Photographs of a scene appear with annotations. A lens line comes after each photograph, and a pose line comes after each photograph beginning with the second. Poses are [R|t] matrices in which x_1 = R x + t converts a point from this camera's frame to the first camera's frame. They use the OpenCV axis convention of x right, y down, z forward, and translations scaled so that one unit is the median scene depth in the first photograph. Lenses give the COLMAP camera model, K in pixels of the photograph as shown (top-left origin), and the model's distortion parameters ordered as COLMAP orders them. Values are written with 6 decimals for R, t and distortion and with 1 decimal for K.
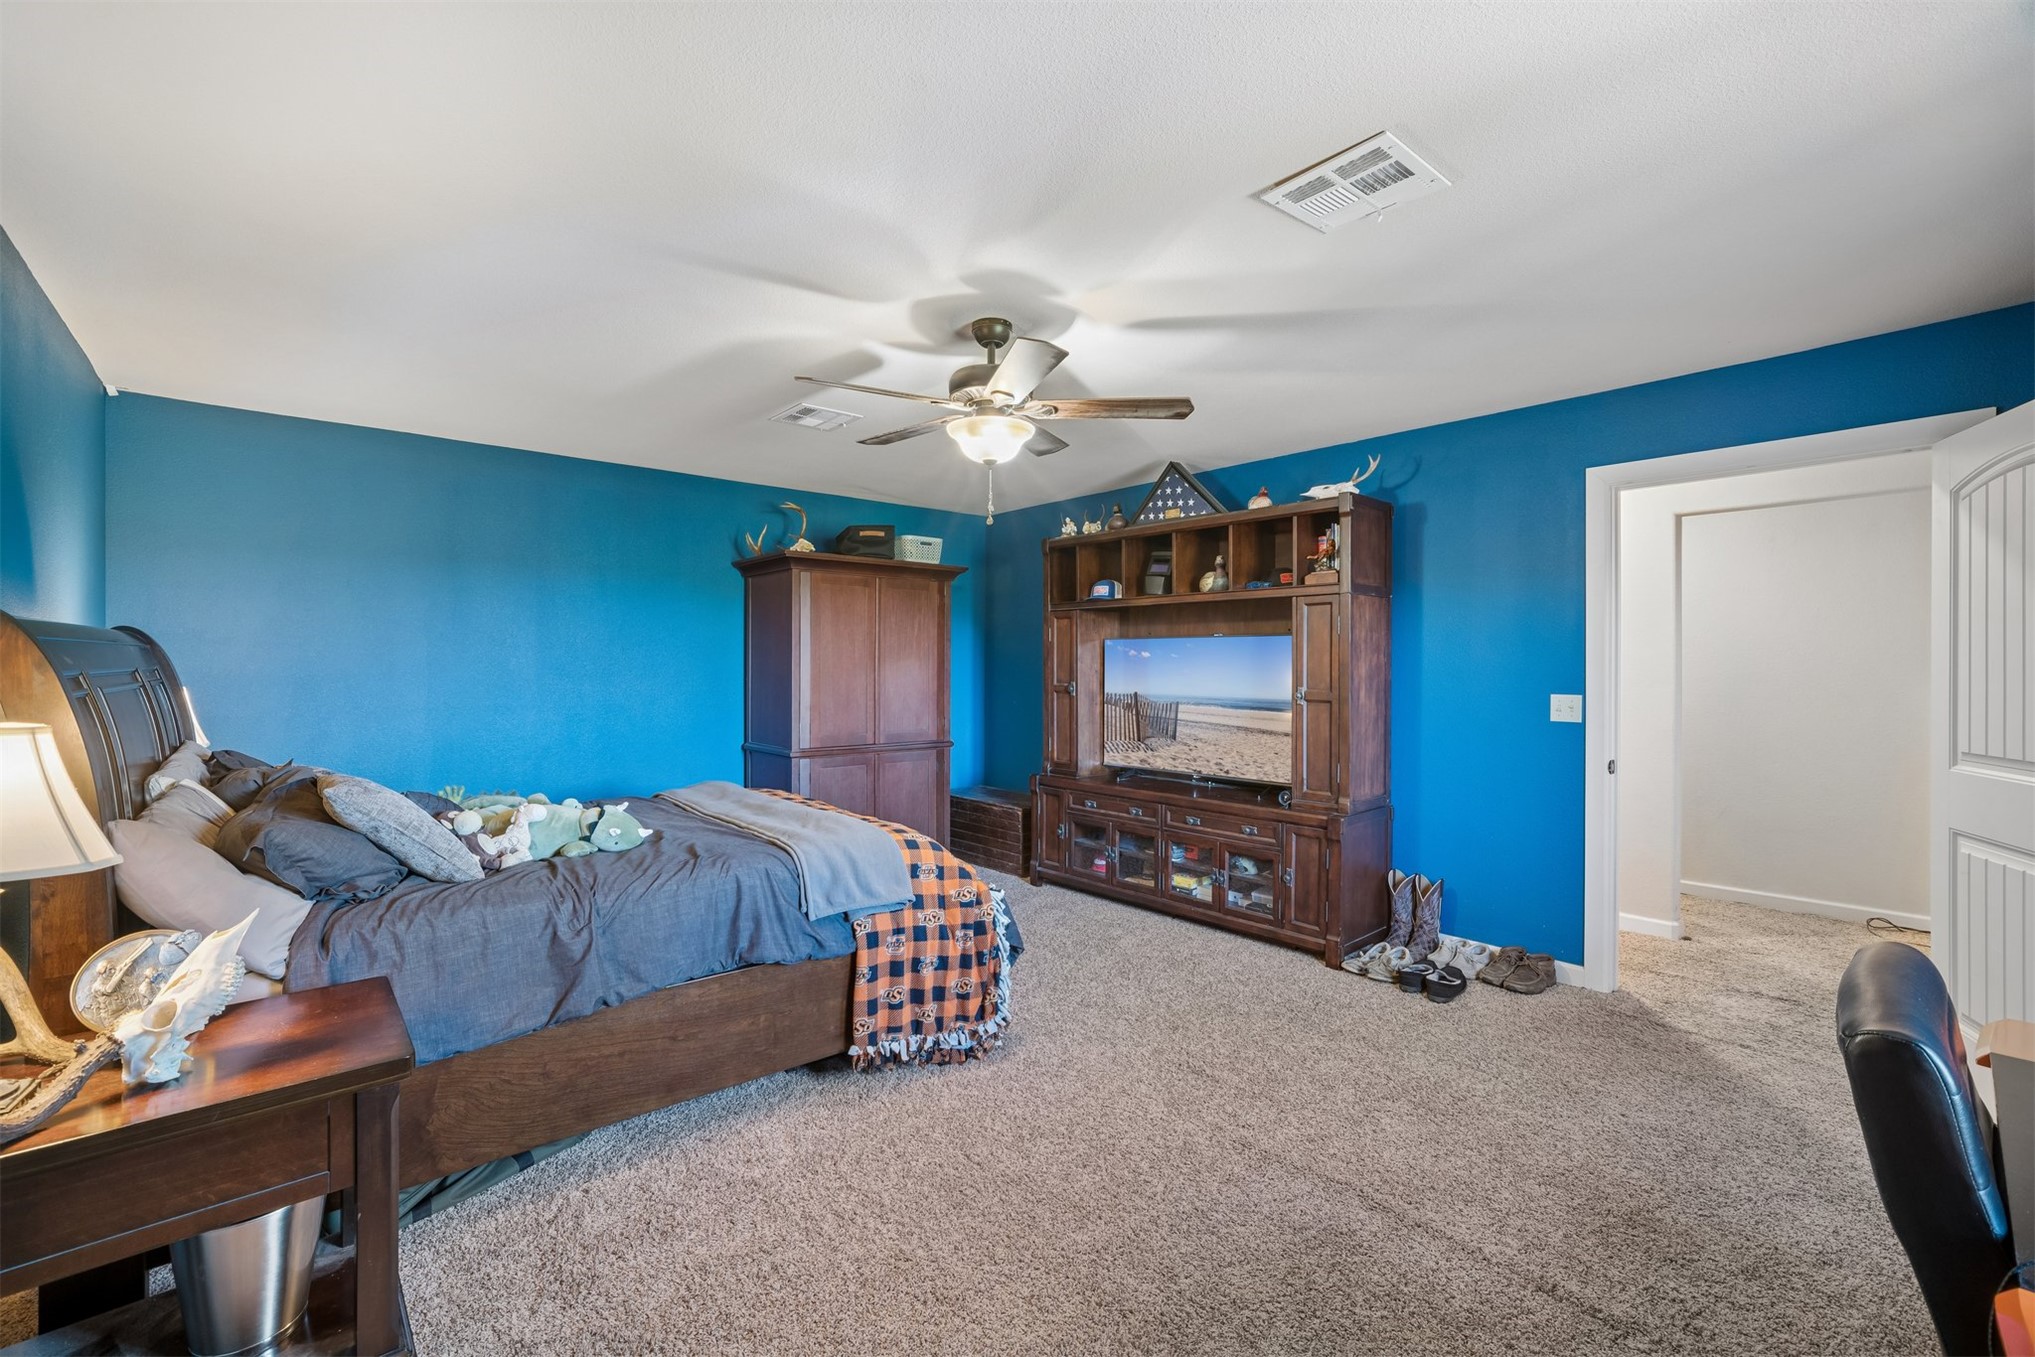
lens RADIAL K [[860.9, 0, 1009.3], [0, 860.9, 671.7], [0, 0, 1]] dist [-0.021186, 0.010623]
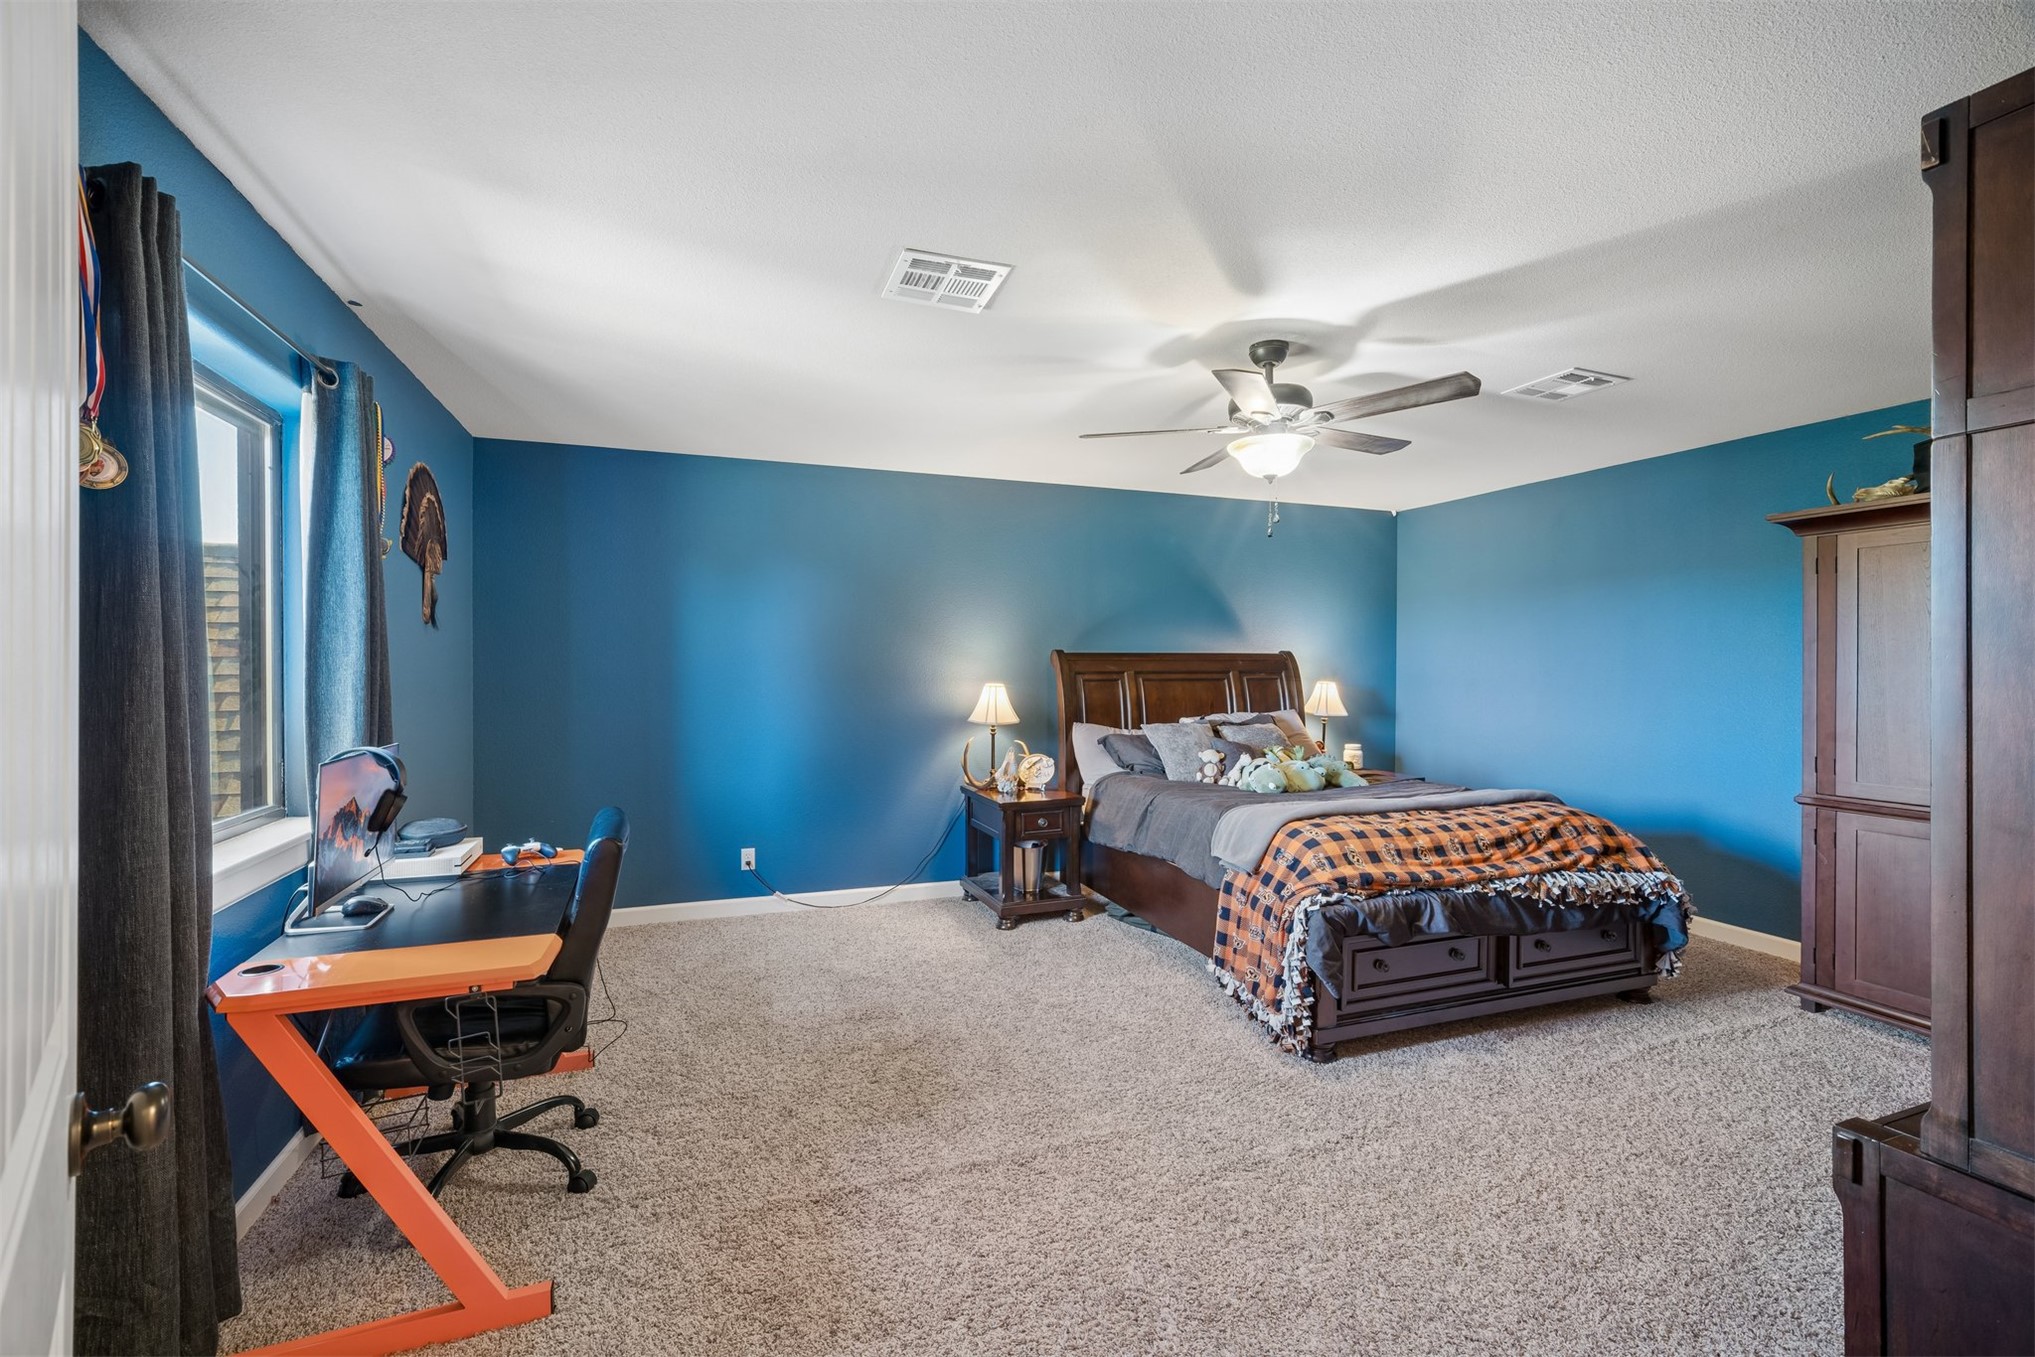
lens RADIAL K [[860.9, 0, 1009.3], [0, 860.9, 671.7], [0, 0, 1]] dist [-0.021186, 0.010623]
pose [[-0.336222, 0.000574, -0.941783, 1.146145], [-0.013746, 0.999890, 0.005517, -0.007306], [0.941683, 0.014801, -0.336177, 1.126834]]
